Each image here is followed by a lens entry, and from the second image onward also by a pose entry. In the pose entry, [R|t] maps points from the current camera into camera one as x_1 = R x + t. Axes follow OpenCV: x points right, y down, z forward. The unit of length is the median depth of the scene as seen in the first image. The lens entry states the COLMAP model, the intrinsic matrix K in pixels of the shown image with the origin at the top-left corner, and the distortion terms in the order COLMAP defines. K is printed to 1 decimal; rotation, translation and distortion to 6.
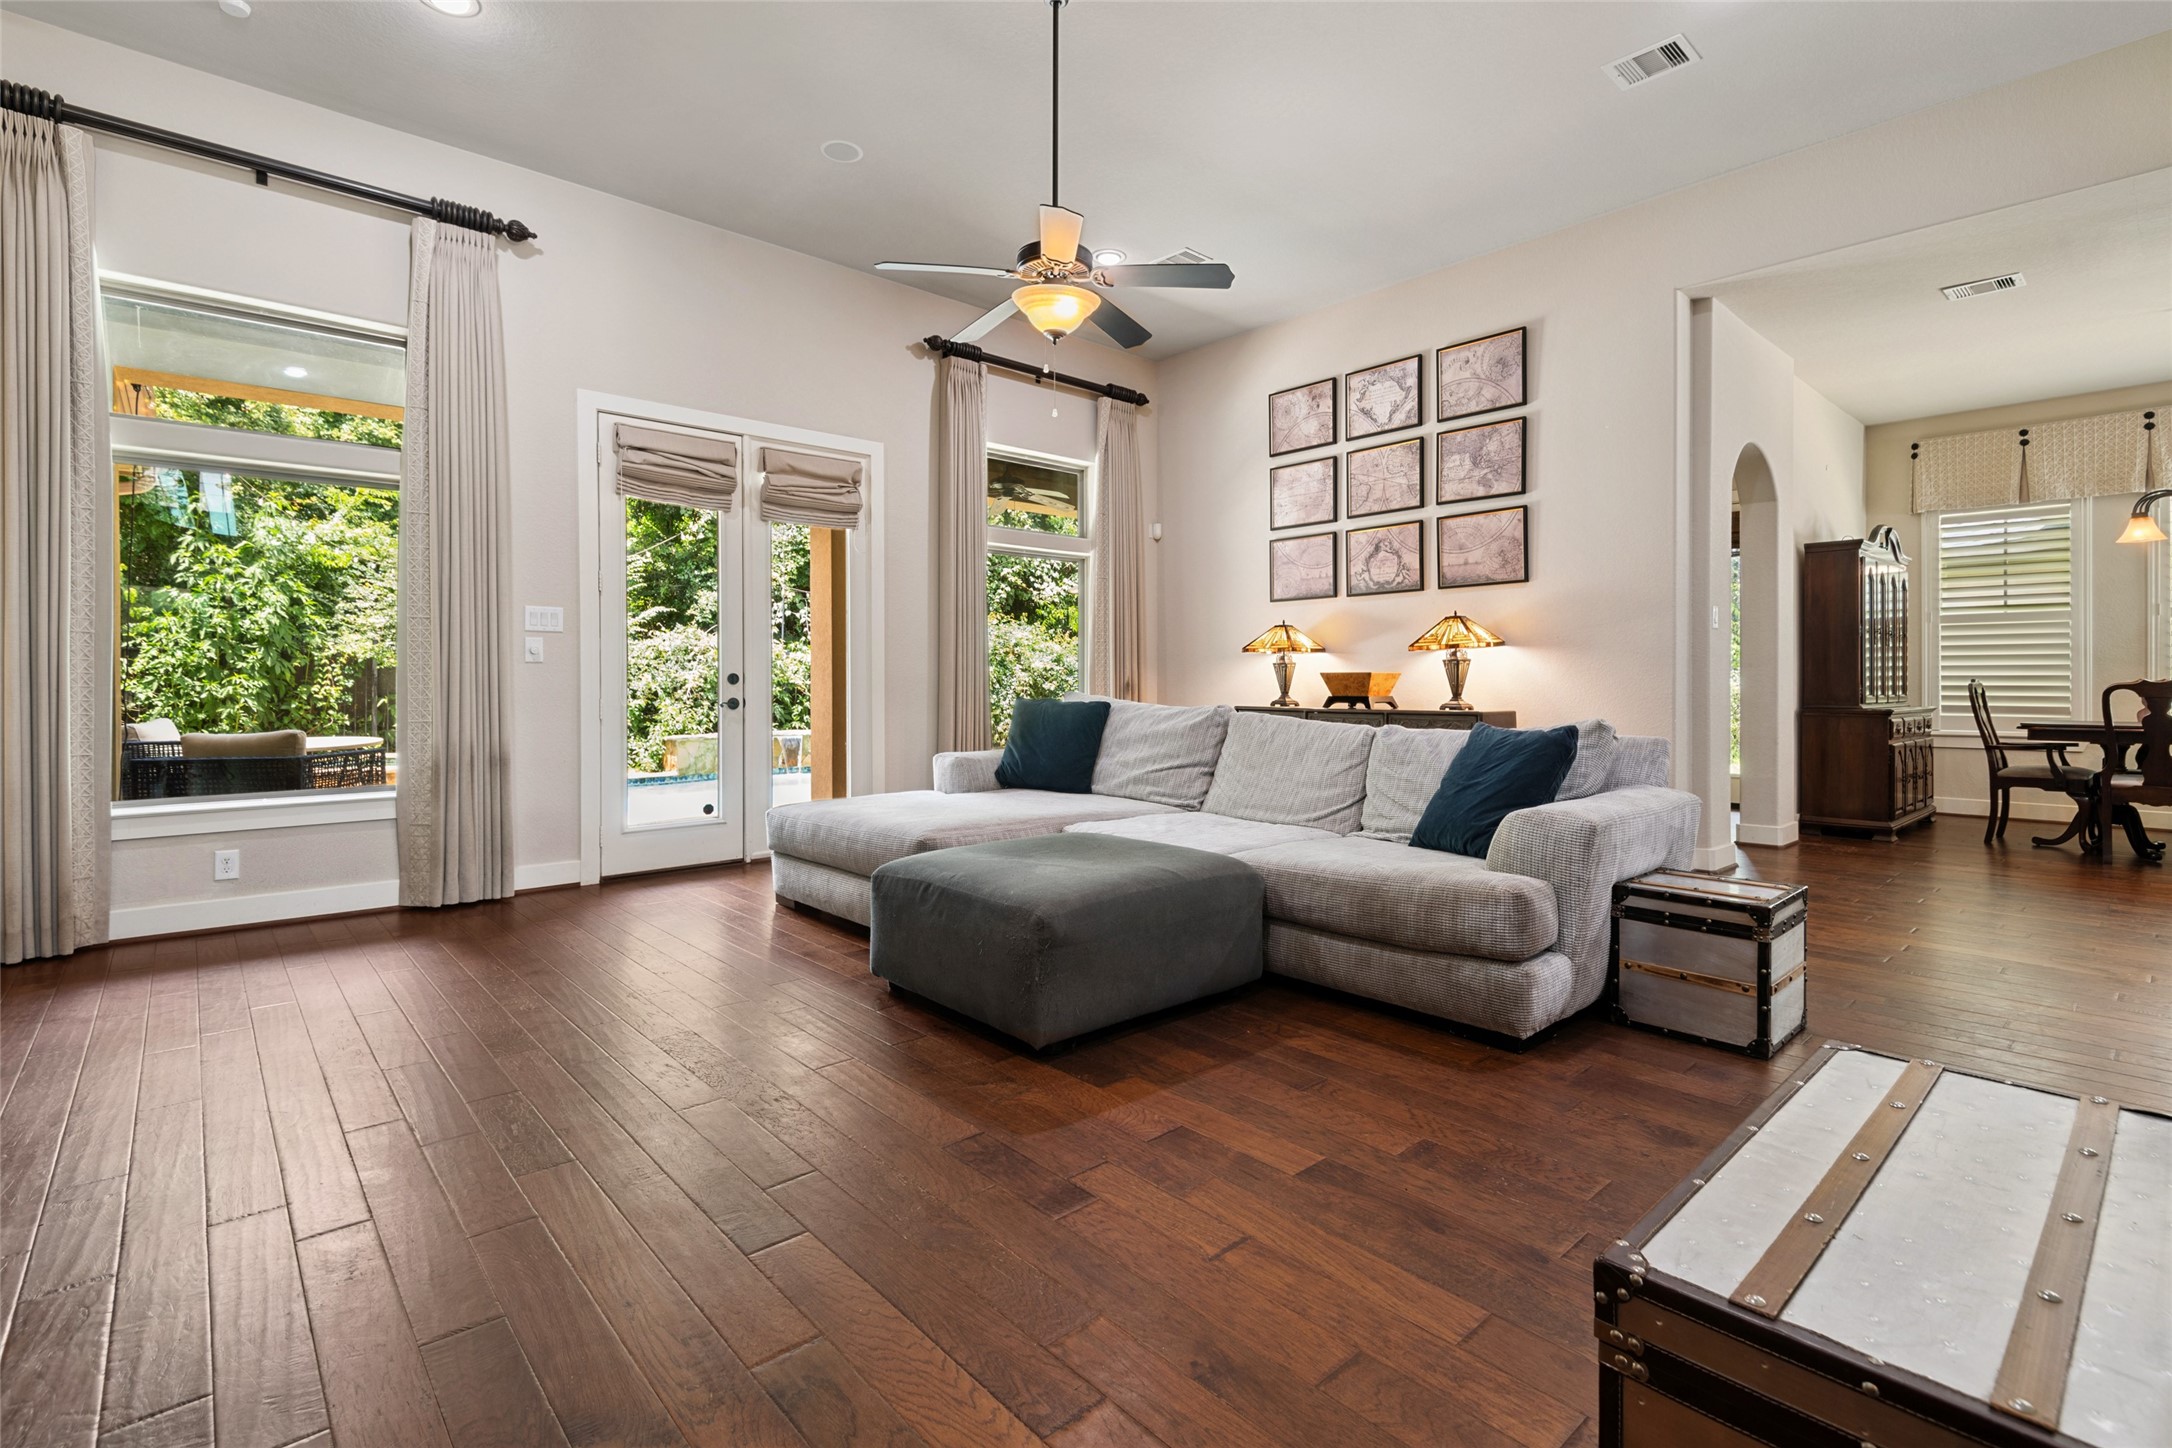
lens RADIAL K [[1012.1, 0, 1090.3], [0, 1012.1, 700.9], [0, 0, 1]] dist [-0.002846, -0.001154]
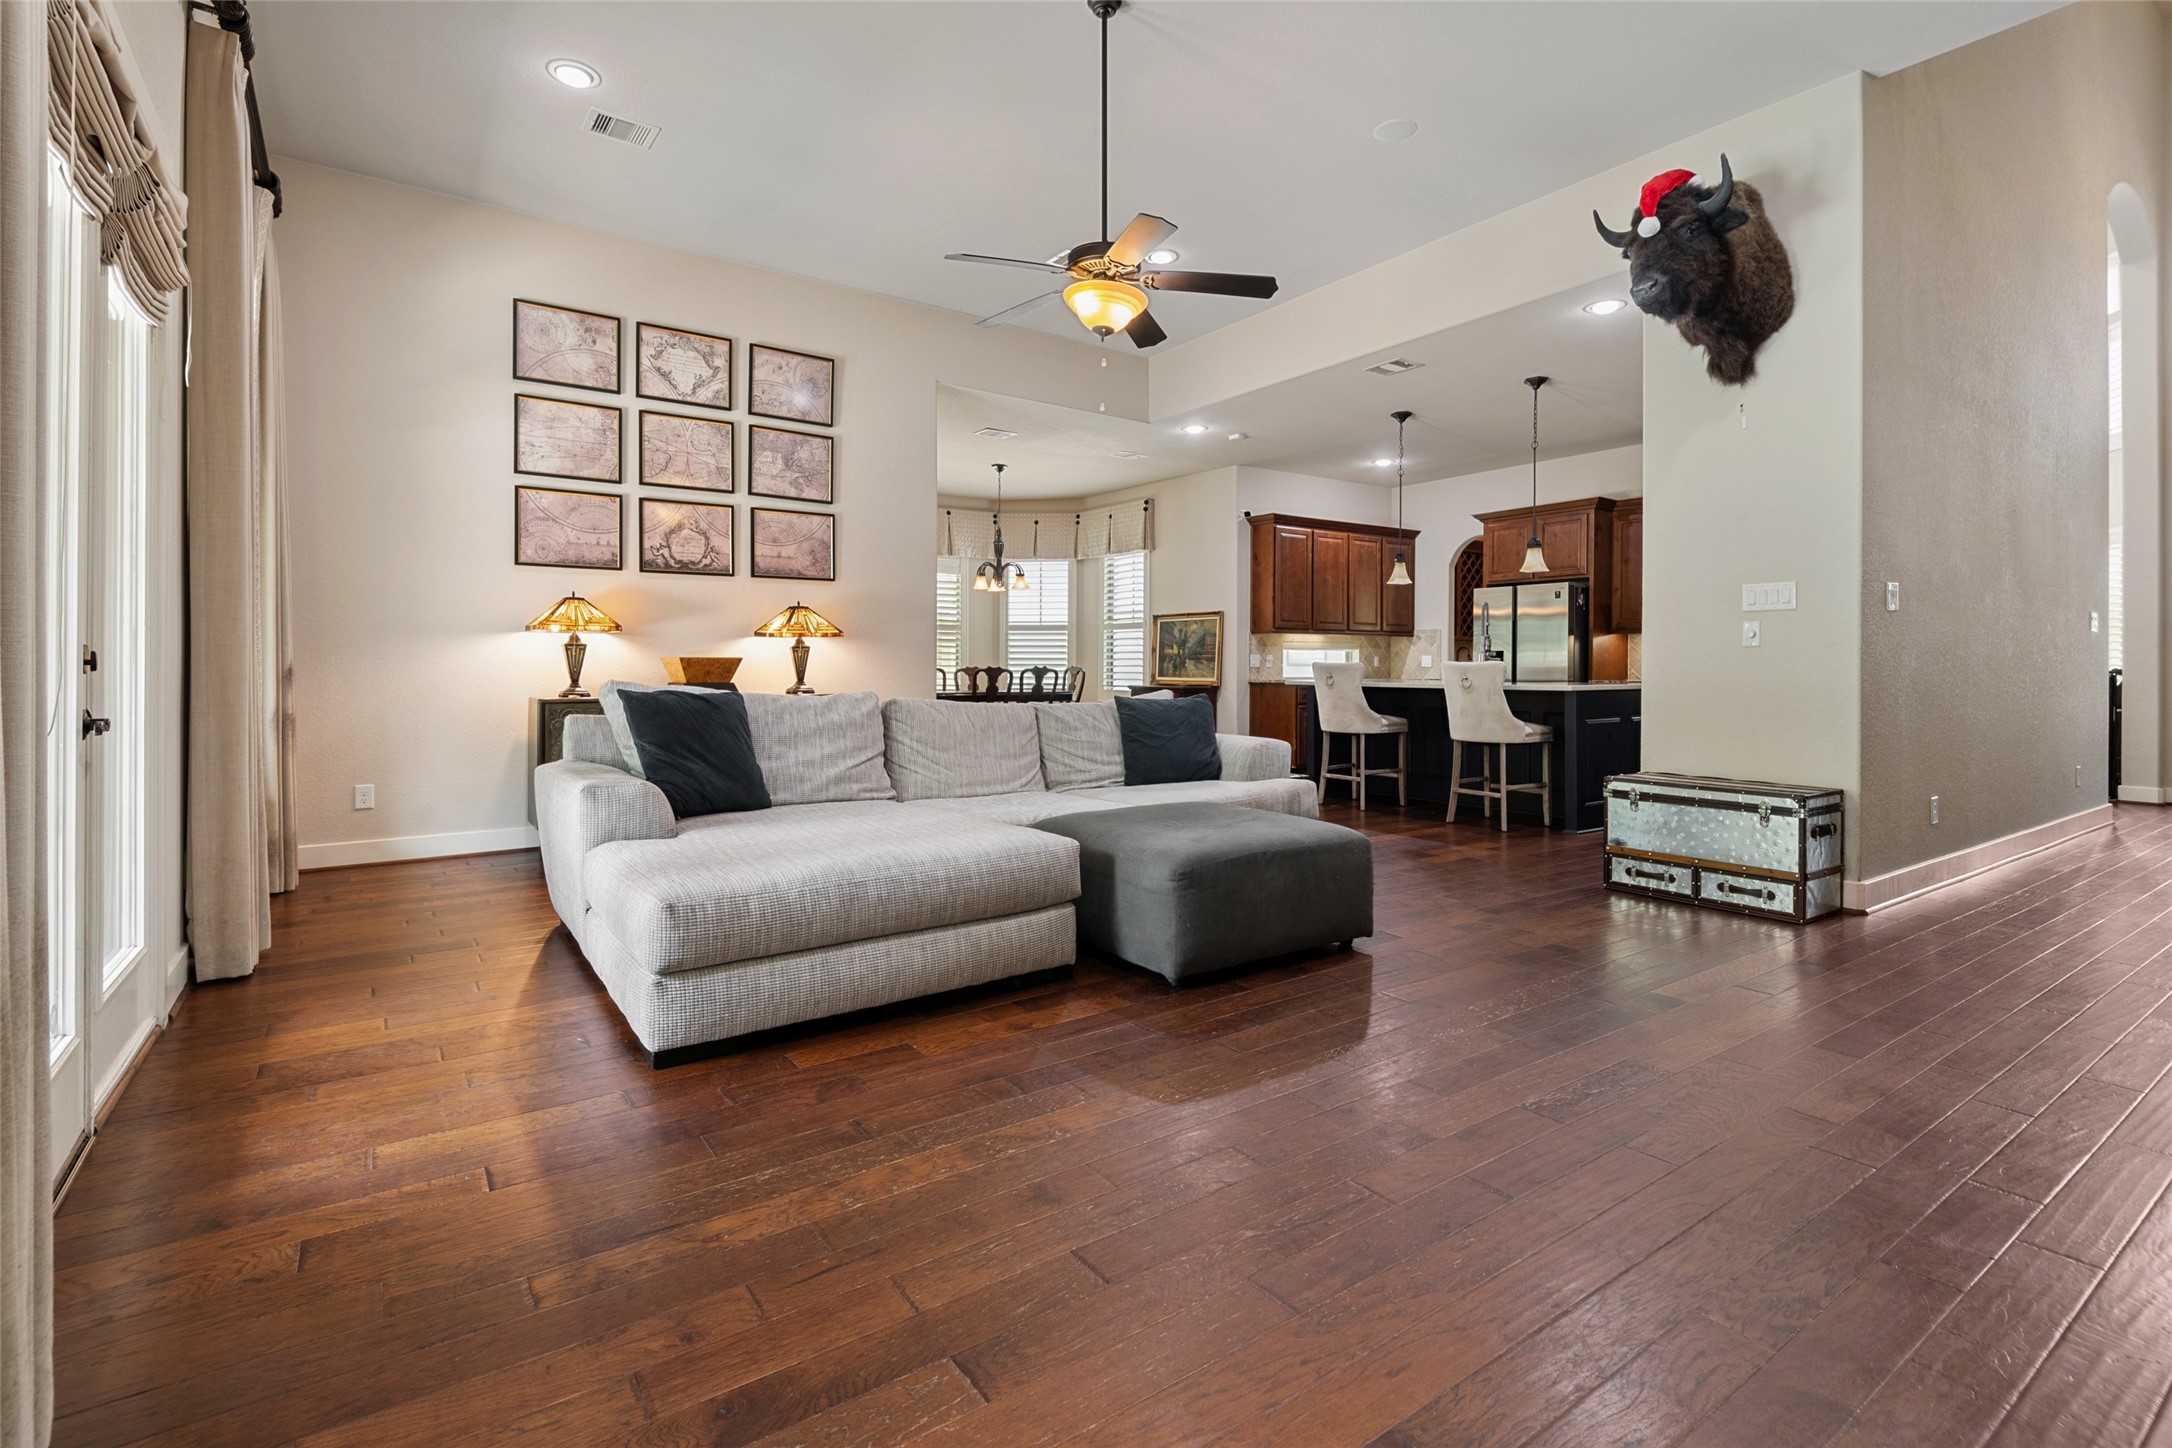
lens RADIAL K [[1012.1, 0, 1096.1], [0, 1012.1, 675.4], [0, 0, 1]] dist [-0.002846, -0.001154]
pose [[0.111304, -0.000939, 0.993786, -0.621376], [0.011873, 0.999929, -0.000385, -0.006646], [-0.993715, 0.011842, 0.111307, 0.531266]]
